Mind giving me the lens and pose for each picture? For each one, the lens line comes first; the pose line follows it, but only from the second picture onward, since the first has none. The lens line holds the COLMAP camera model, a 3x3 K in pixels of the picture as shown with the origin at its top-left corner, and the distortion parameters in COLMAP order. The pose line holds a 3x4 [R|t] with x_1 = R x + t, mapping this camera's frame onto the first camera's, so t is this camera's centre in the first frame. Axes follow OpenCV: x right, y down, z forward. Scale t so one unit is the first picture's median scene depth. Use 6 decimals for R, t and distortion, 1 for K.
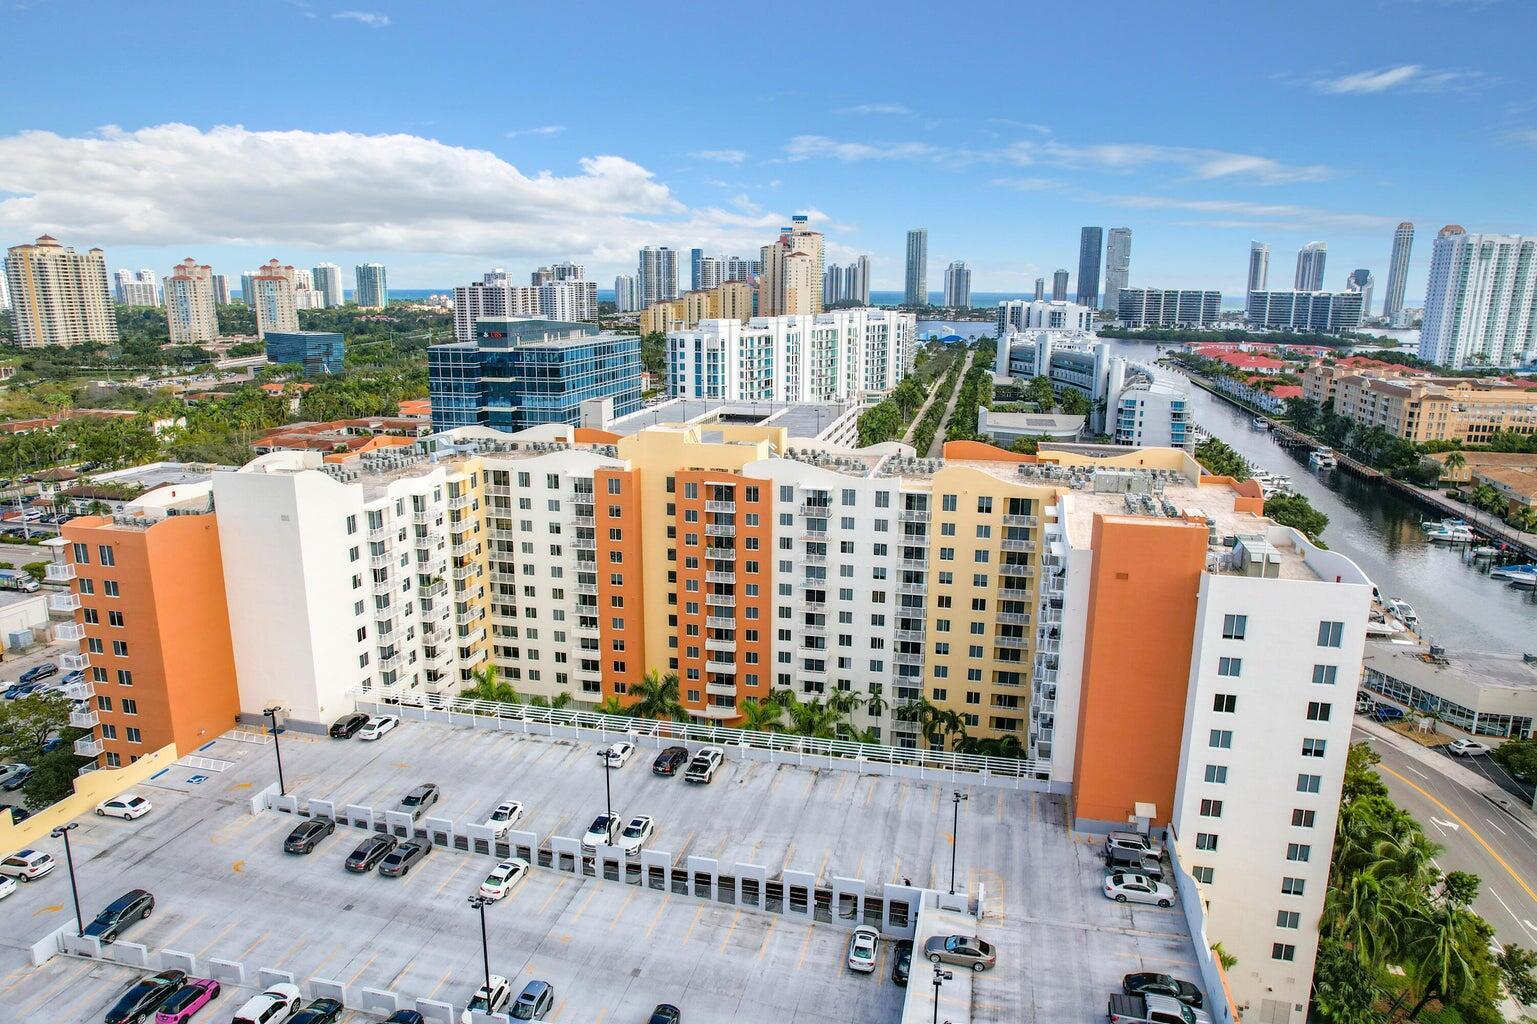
lens RADIAL K [[968.6, 0, 773.5], [0, 968.6, 506.9], [0, 0, 1]] dist [-0.068650, 0.061472]
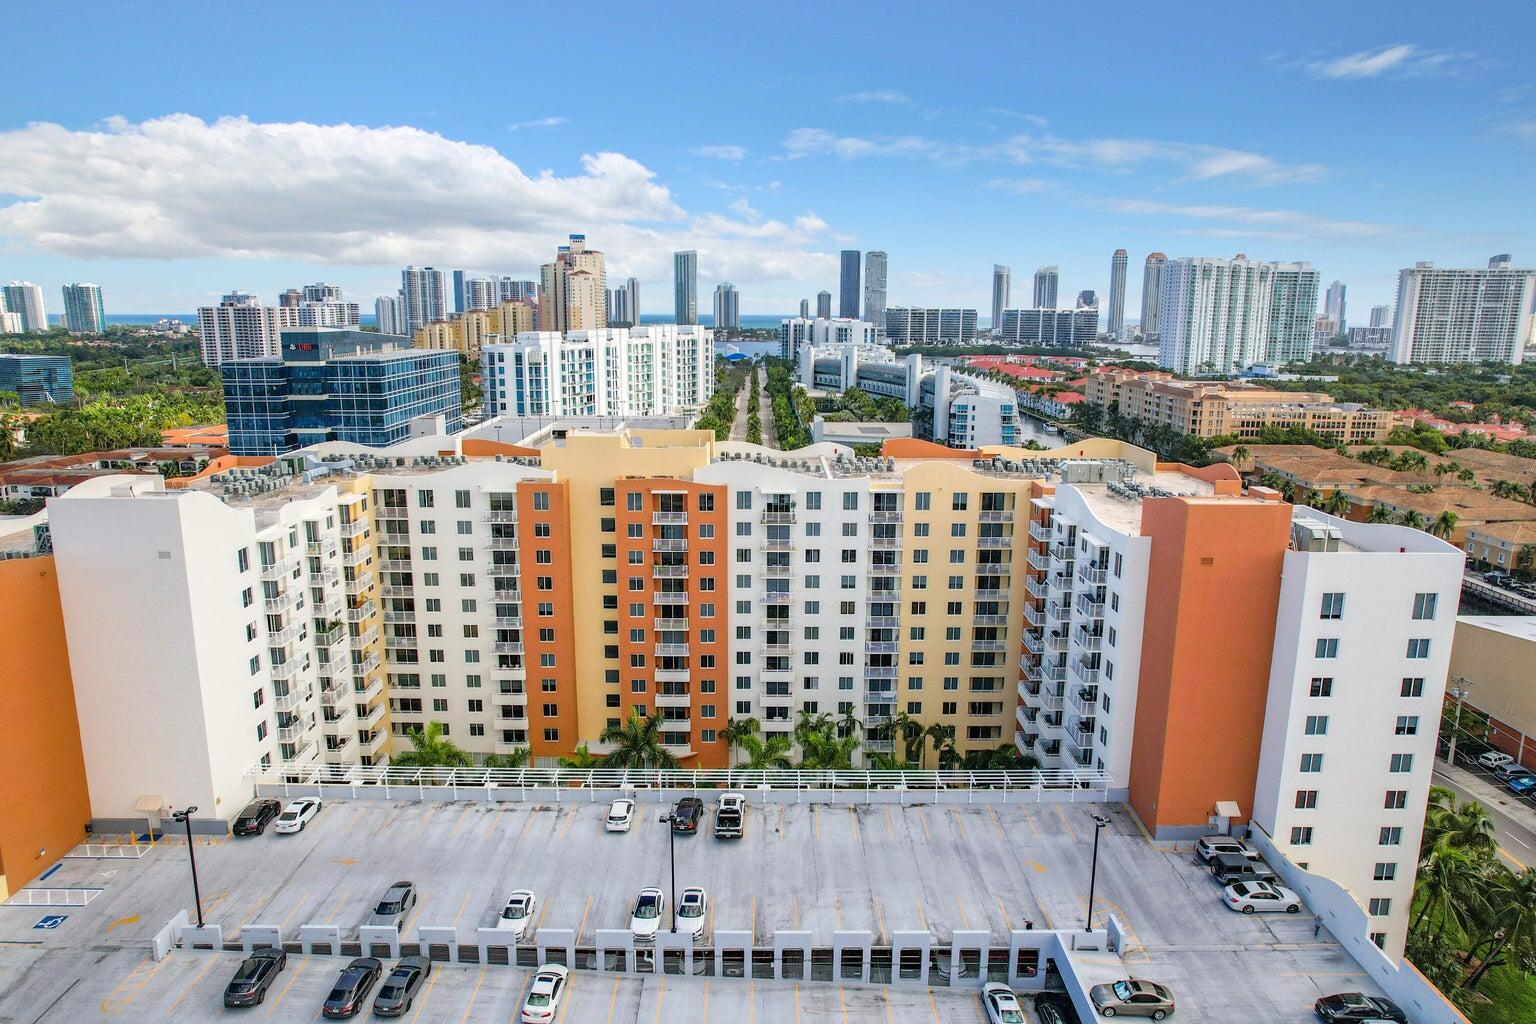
lens RADIAL K [[968.0, 0, 773.0], [0, 968.0, 506.9], [0, 0, 1]] dist [-0.068650, 0.061472]
pose [[0.973432, -0.046742, 0.224153, -0.156264], [0.051510, 0.998553, -0.015468, 0.007712], [-0.223105, 0.026603, 0.974431, 0.115745]]
